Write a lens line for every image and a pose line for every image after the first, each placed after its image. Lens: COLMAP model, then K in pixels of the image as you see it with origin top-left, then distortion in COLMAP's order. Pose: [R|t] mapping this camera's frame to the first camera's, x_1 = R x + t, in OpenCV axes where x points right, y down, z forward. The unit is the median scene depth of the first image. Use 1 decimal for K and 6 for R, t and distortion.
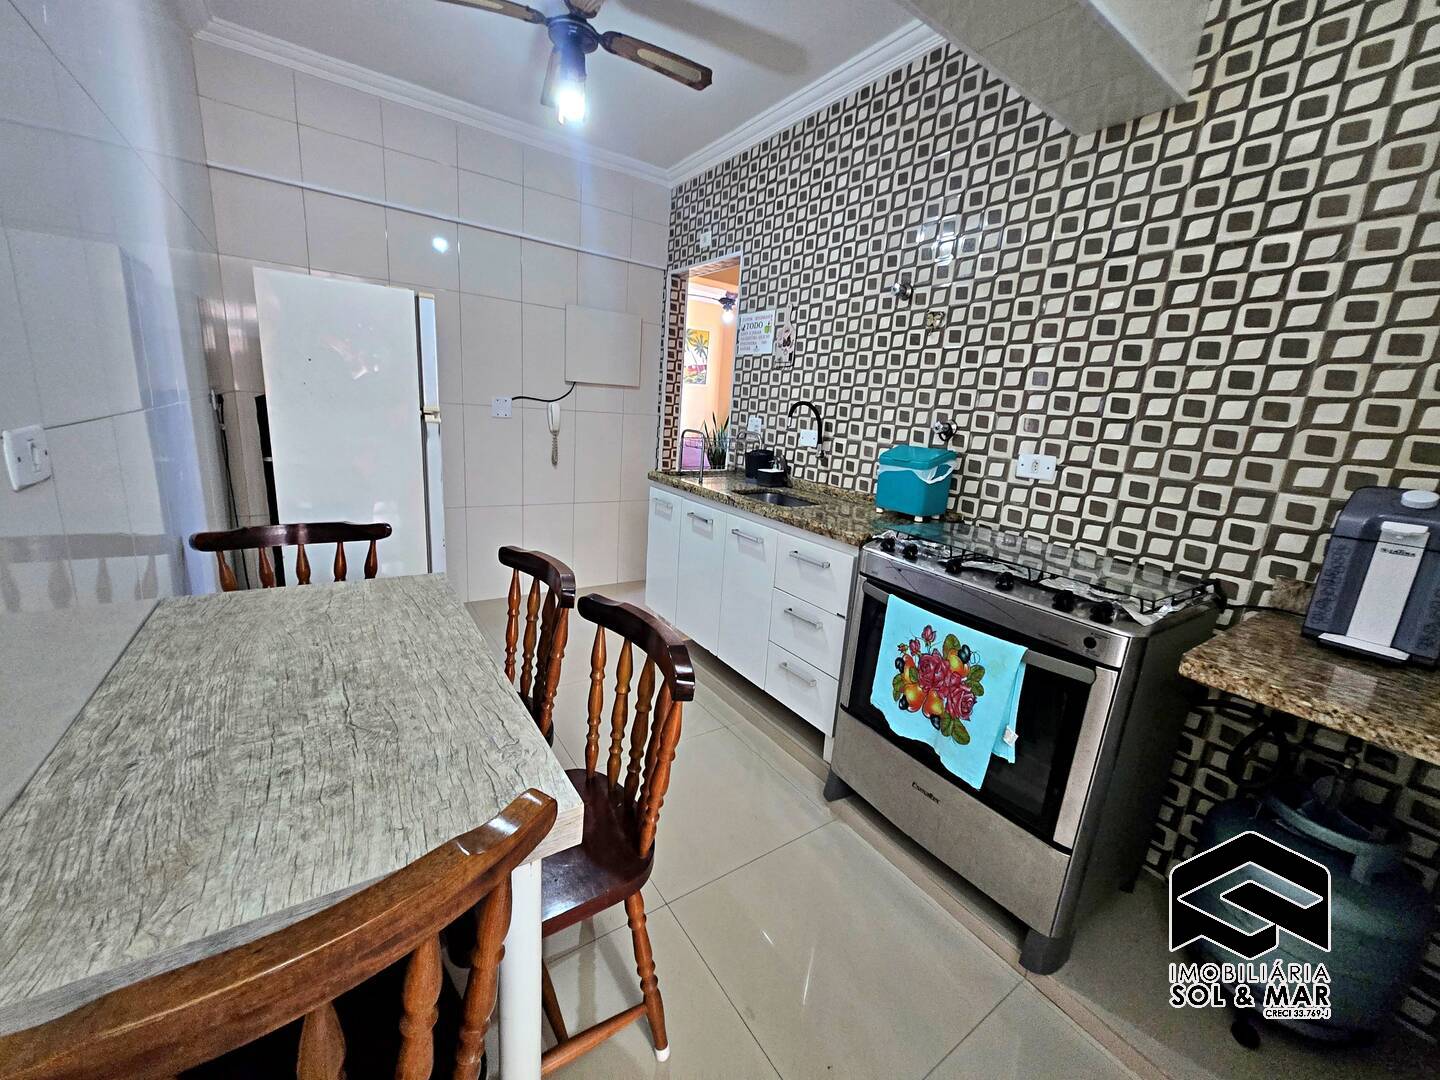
lens RADIAL K [[565.2, 0, 720.6], [0, 565.2, 534.7], [0, 0, 1]] dist [-0.001746, 0.000489]
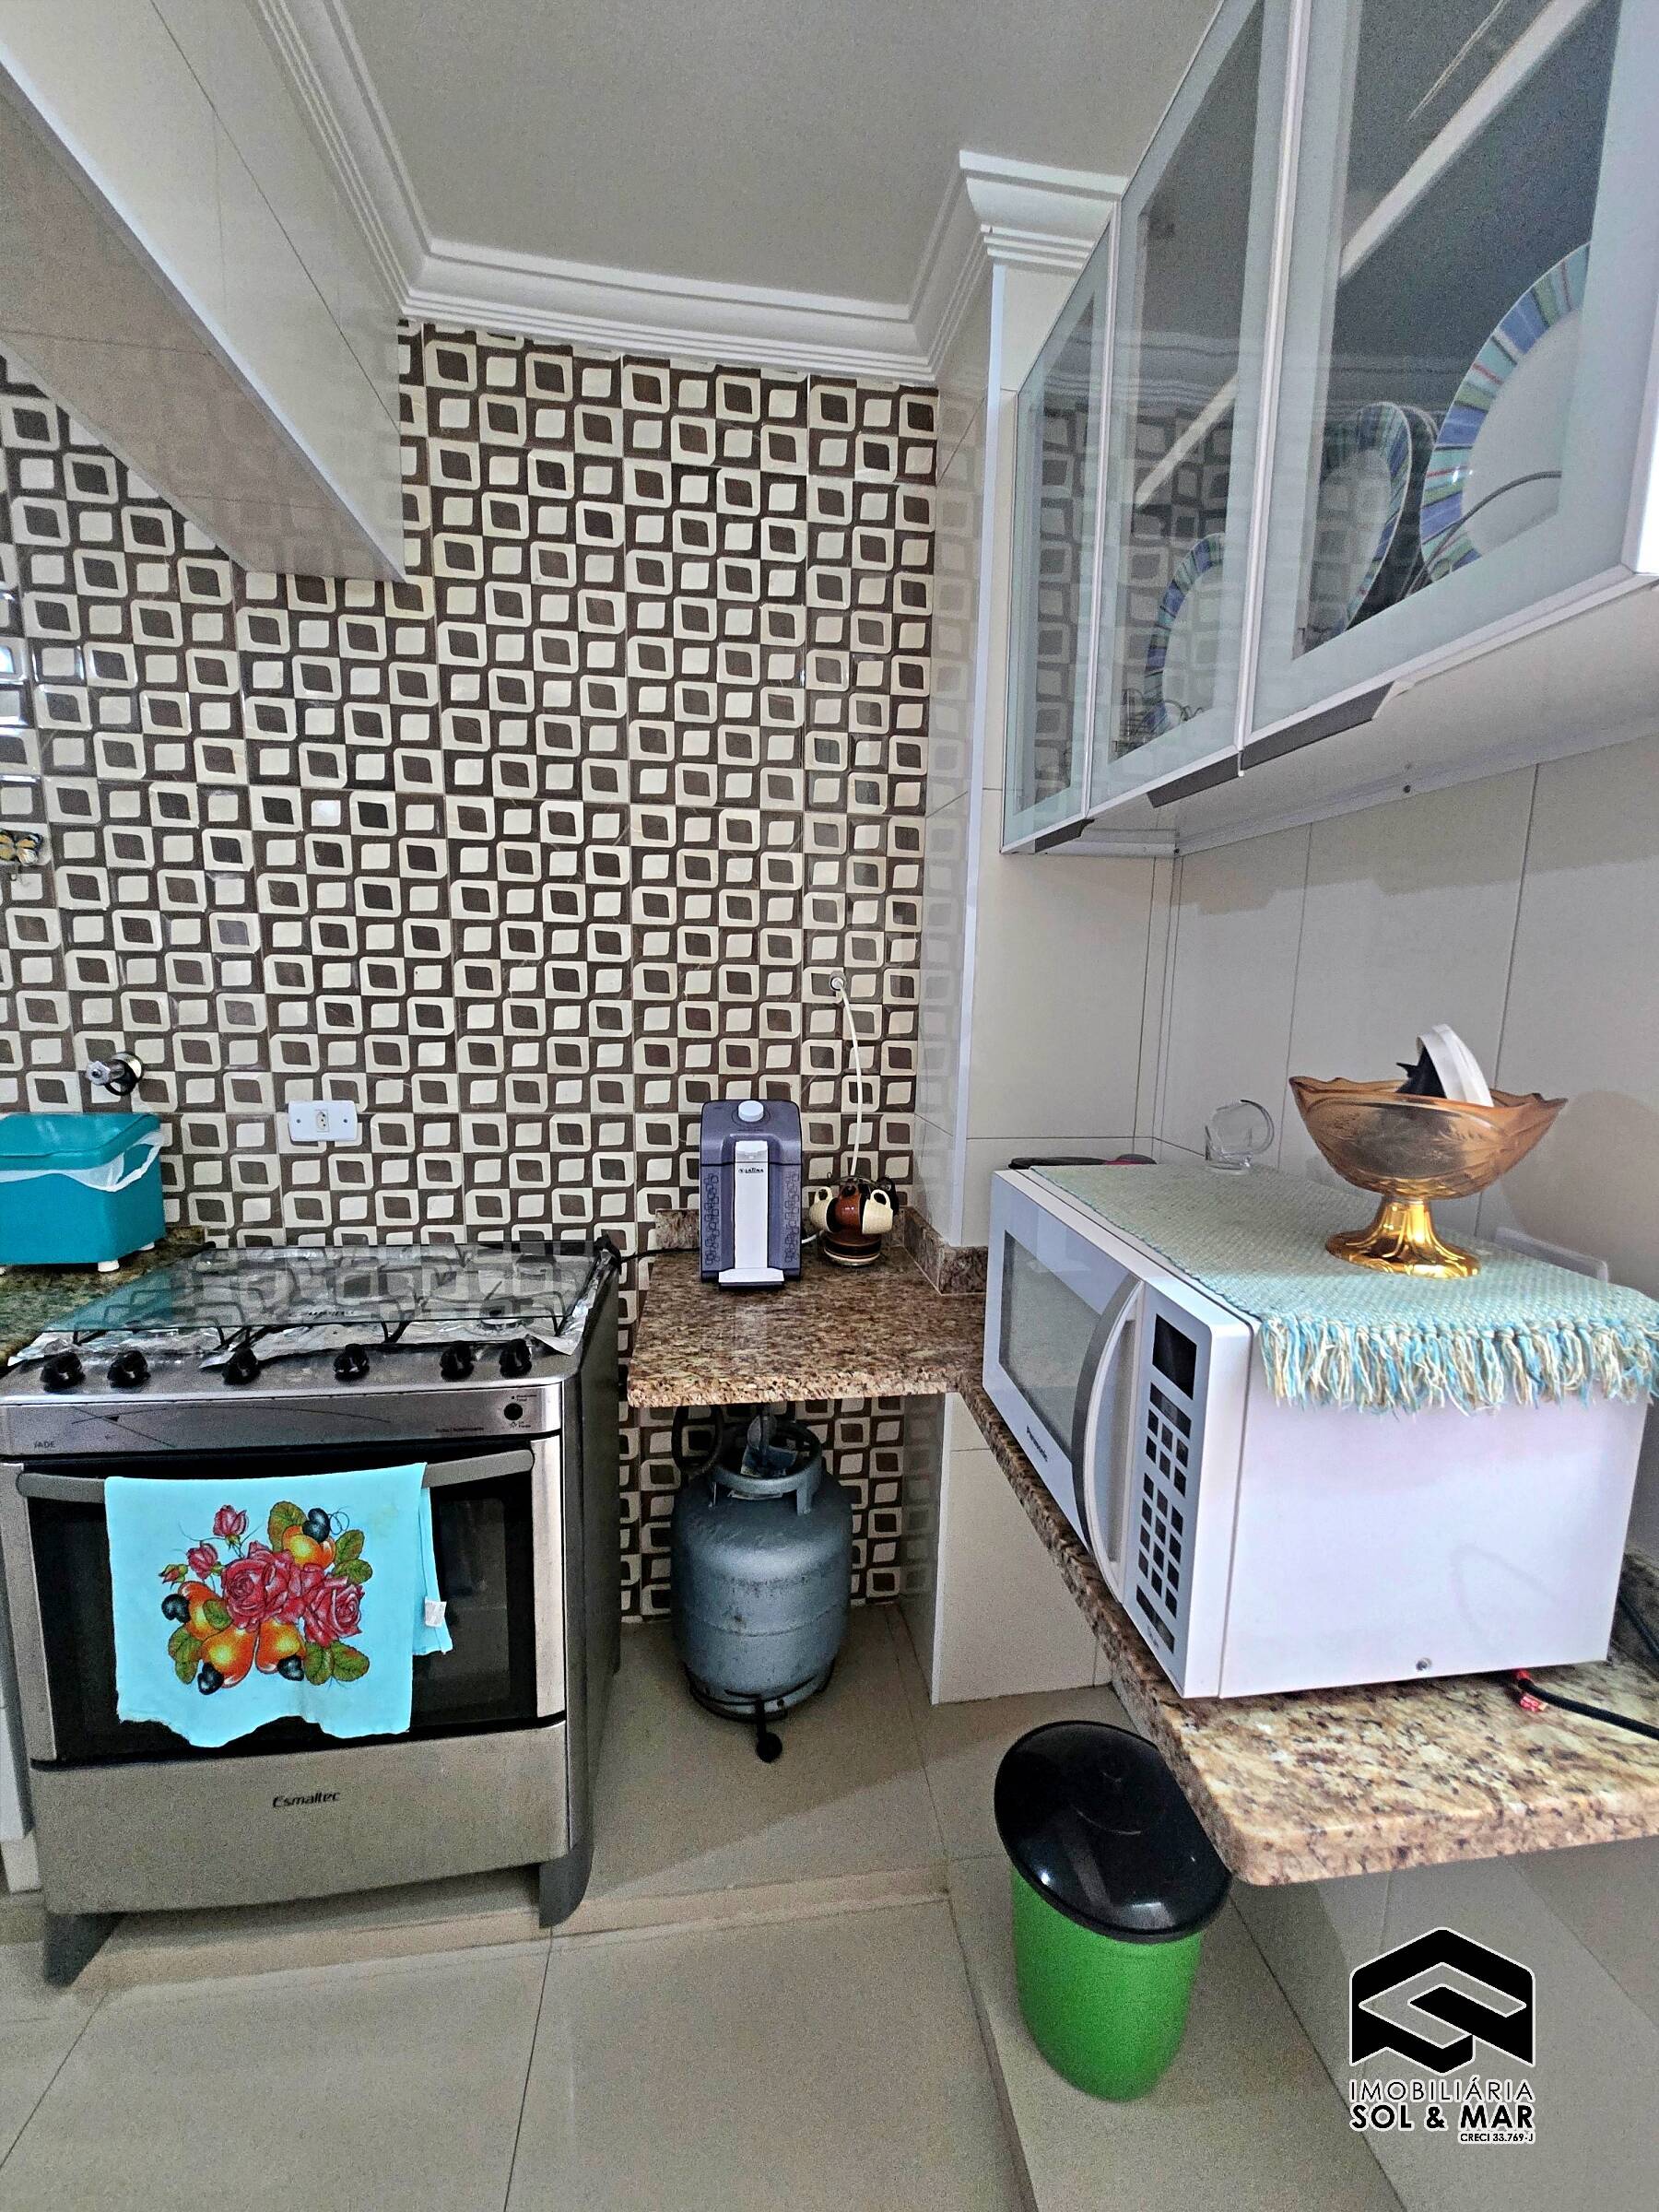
lens RADIAL K [[868.2, 0, 835.7], [0, 868.2, 1103.1], [0, 0, 1]] dist [-0.001746, 0.000489]
pose [[0.448683, -0.194066, 0.872366, 0.014841], [0.211819, 0.971417, 0.107156, -0.146812], [-0.868226, 0.136705, 0.476965, 0.123316]]
